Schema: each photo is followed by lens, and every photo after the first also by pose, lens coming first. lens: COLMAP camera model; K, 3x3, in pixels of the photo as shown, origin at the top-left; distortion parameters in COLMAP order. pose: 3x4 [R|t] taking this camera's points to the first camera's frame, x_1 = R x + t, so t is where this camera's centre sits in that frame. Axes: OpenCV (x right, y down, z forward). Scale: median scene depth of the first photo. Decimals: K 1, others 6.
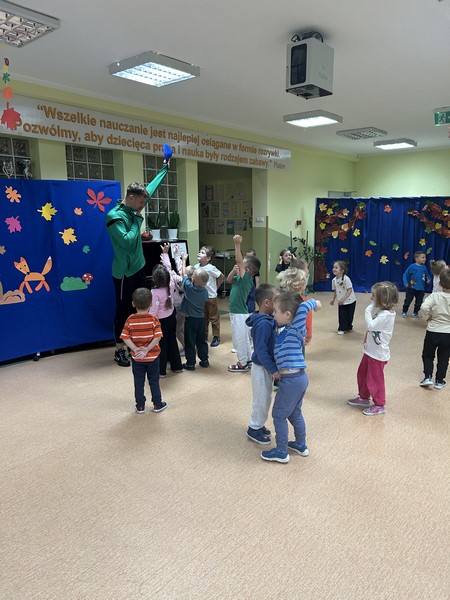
lens RADIAL K [[444.3, 0, 228.6], [0, 444.3, 303.1], [0, 0, 1]] dist [0.044076, -0.064288]
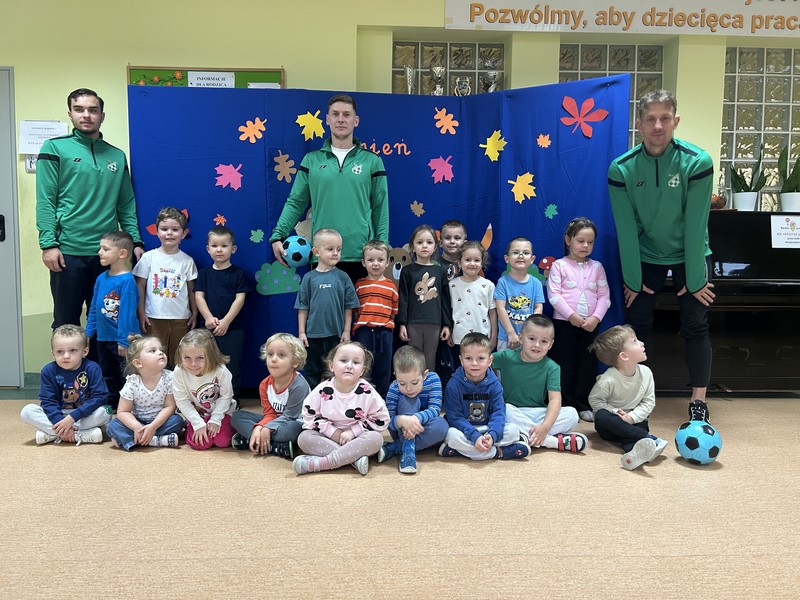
lens RADIAL K [[596.9, 0, 400.0], [0, 596.9, 300.0], [0, 0, 1]] dist [0.037740, -0.048130]
pose [[0.675118, 0.077720, -0.733604, 0.056240], [-0.150768, 0.987982, -0.034078, 0.021786], [0.722139, 0.133610, 0.678722, 0.236930]]
